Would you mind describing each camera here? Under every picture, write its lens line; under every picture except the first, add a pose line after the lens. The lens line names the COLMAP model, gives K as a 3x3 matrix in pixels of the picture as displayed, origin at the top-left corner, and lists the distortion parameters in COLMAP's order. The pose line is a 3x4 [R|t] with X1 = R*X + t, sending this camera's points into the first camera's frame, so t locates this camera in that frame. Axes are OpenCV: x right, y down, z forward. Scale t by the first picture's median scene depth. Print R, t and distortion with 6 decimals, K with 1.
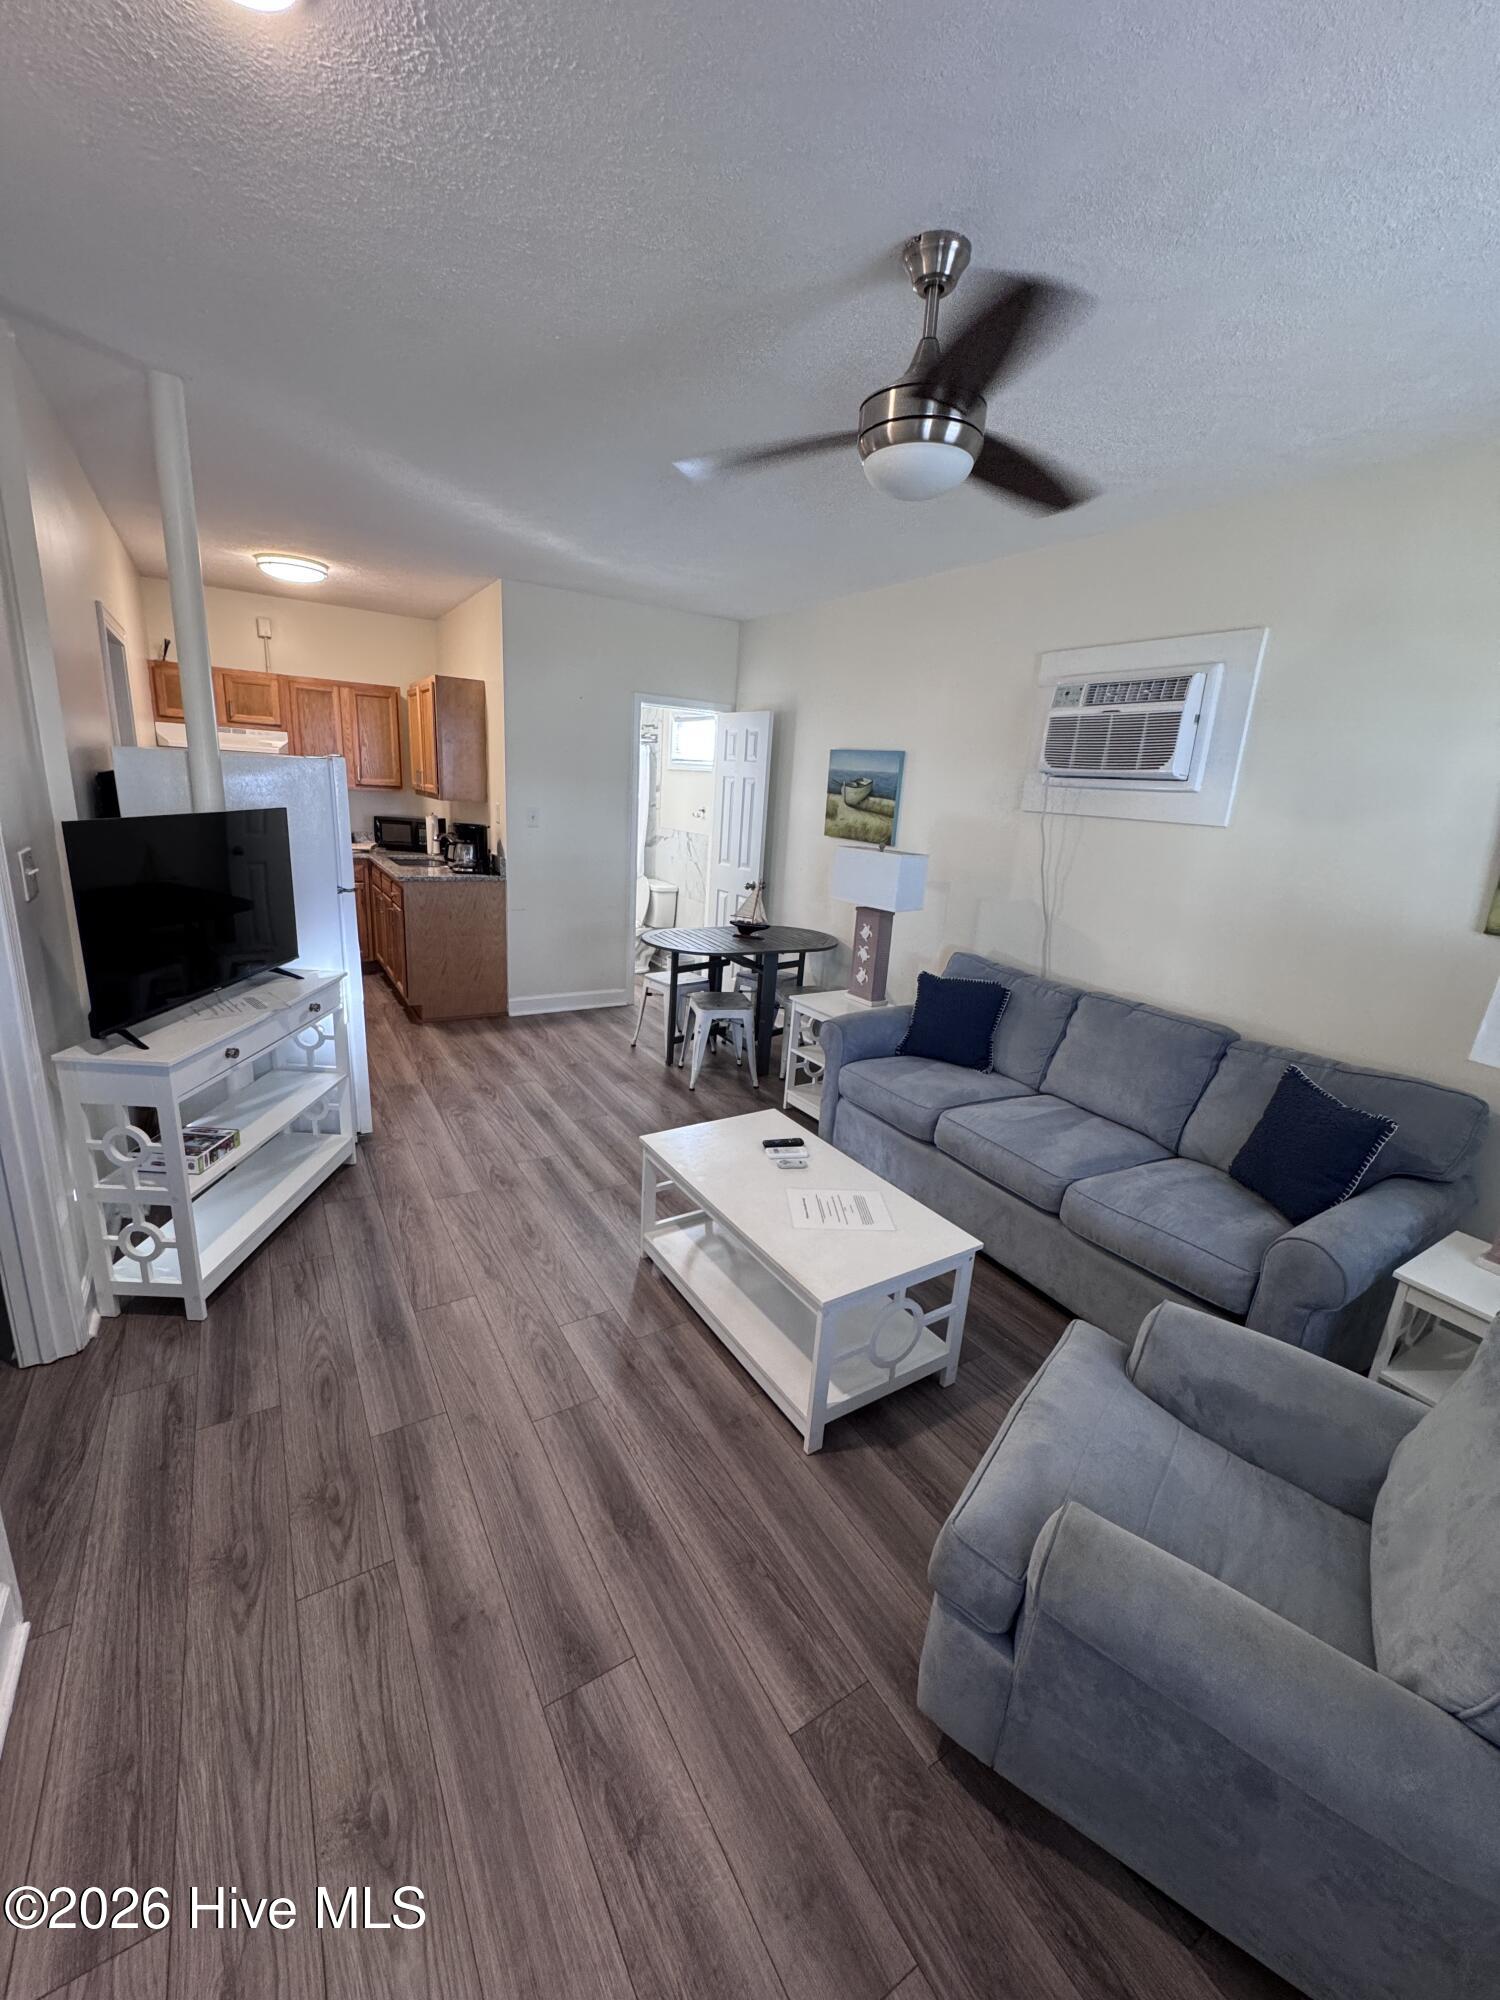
lens RADIAL K [[798.0, 0, 750.0], [0, 798.0, 1000.0], [0, 0, 1]] dist [-0.000332, -0.000069]
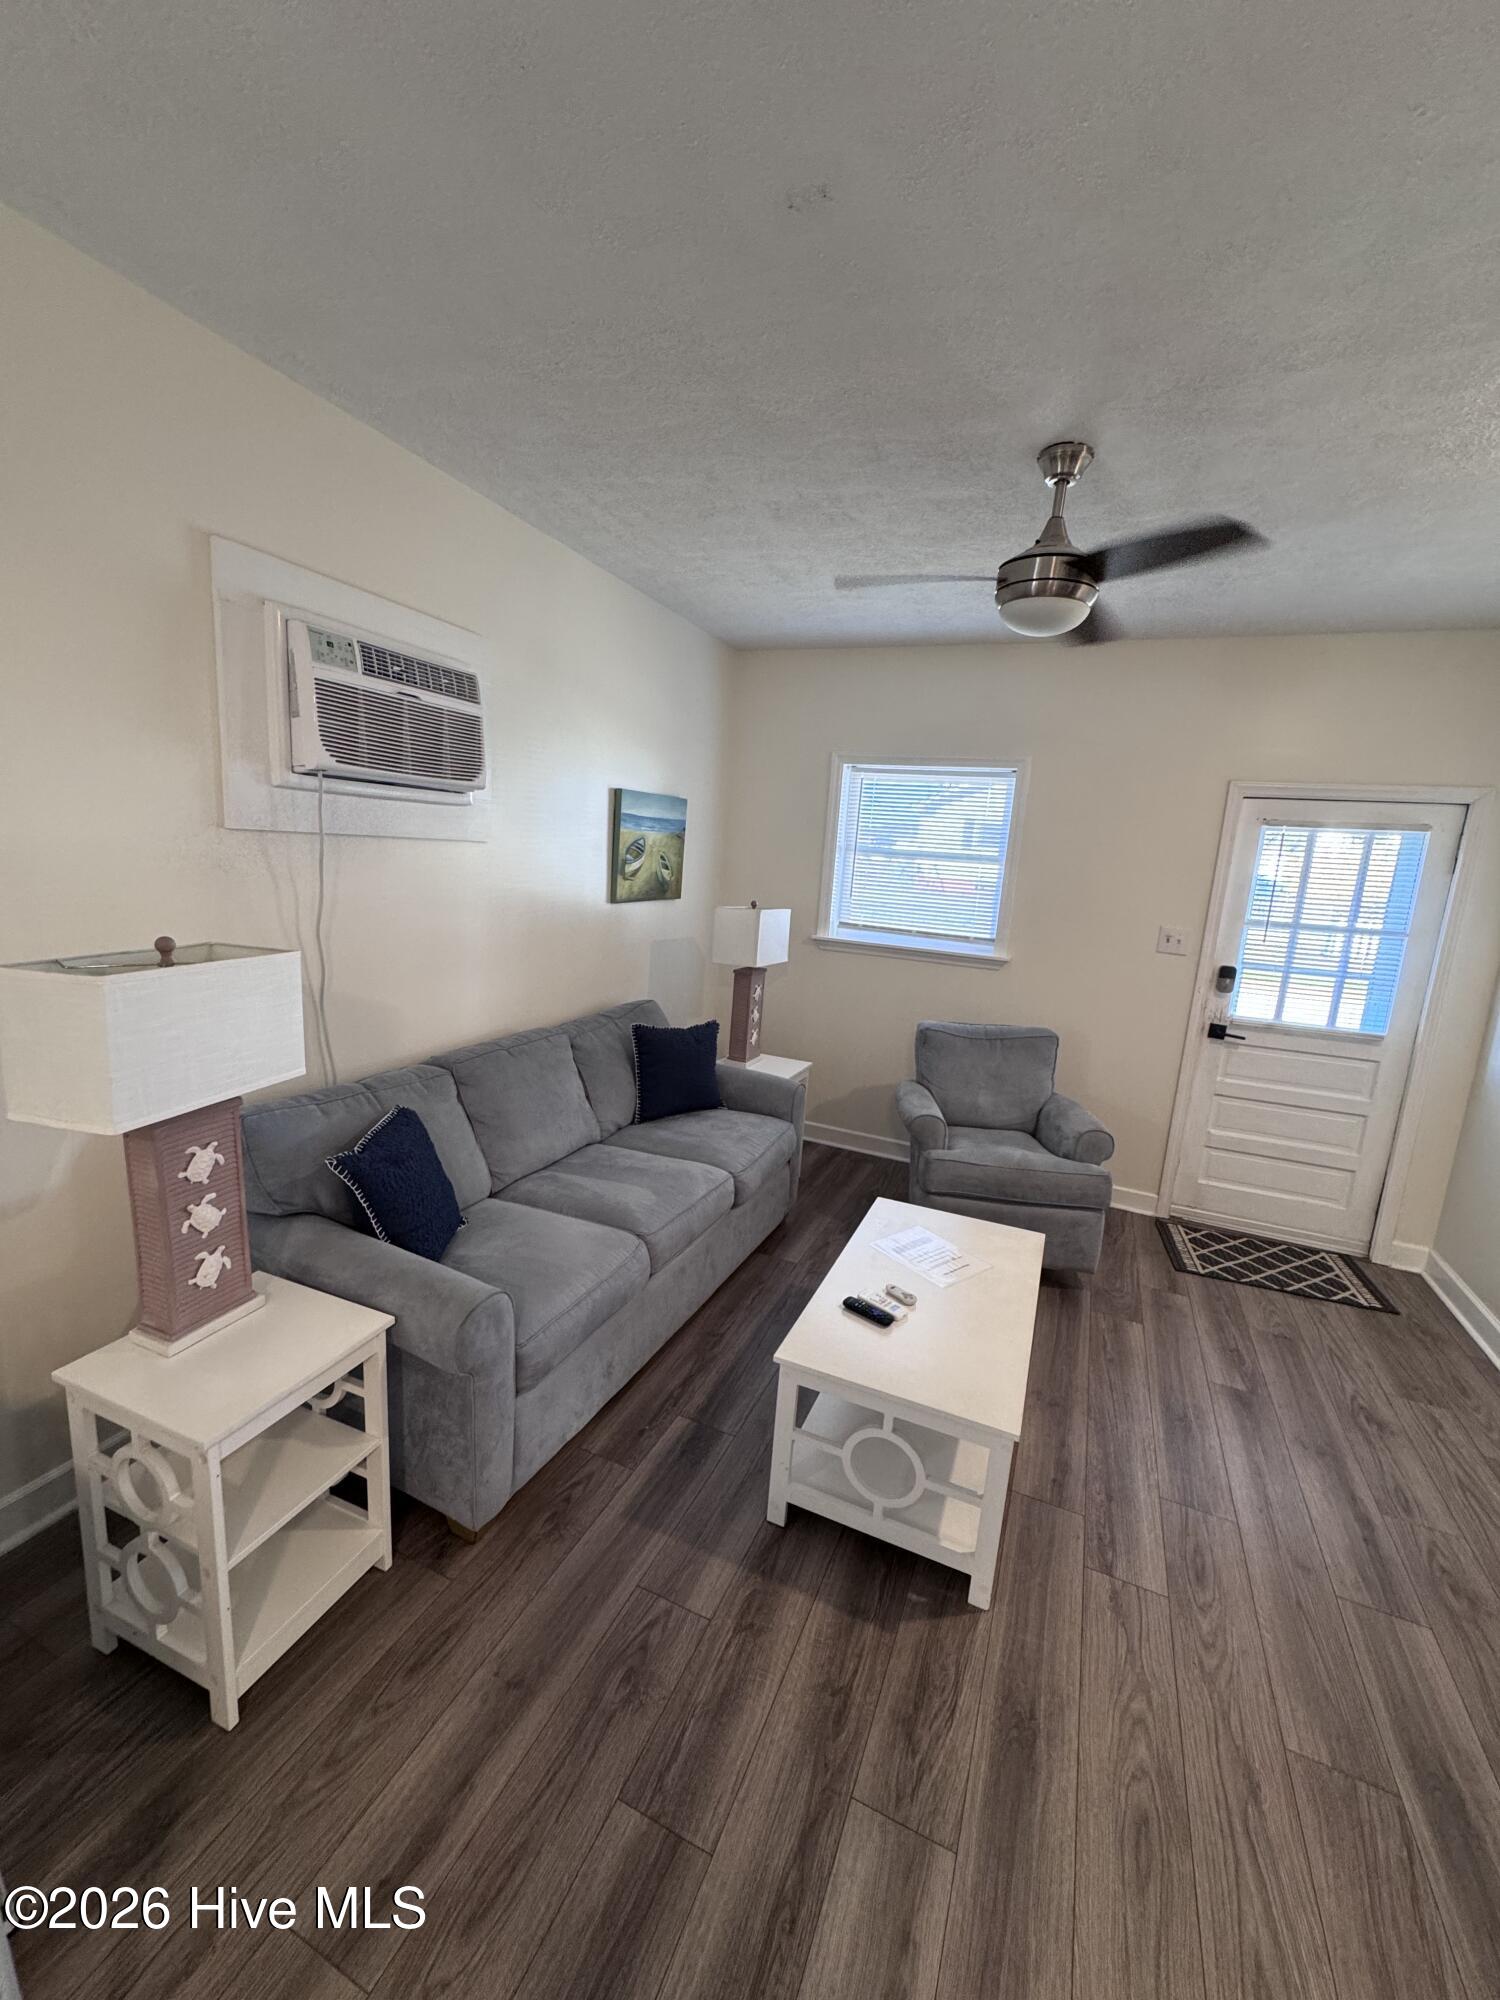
lens RADIAL K [[813.6, 0, 750.0], [0, 813.6, 1000.0], [0, 0, 1]] dist [-0.001546, -0.000101]
pose [[-0.567501, -0.244592, 0.786205, -0.602139], [0.118950, 0.920487, 0.372229, -0.550455], [-0.814735, 0.304760, -0.493282, 1.912864]]
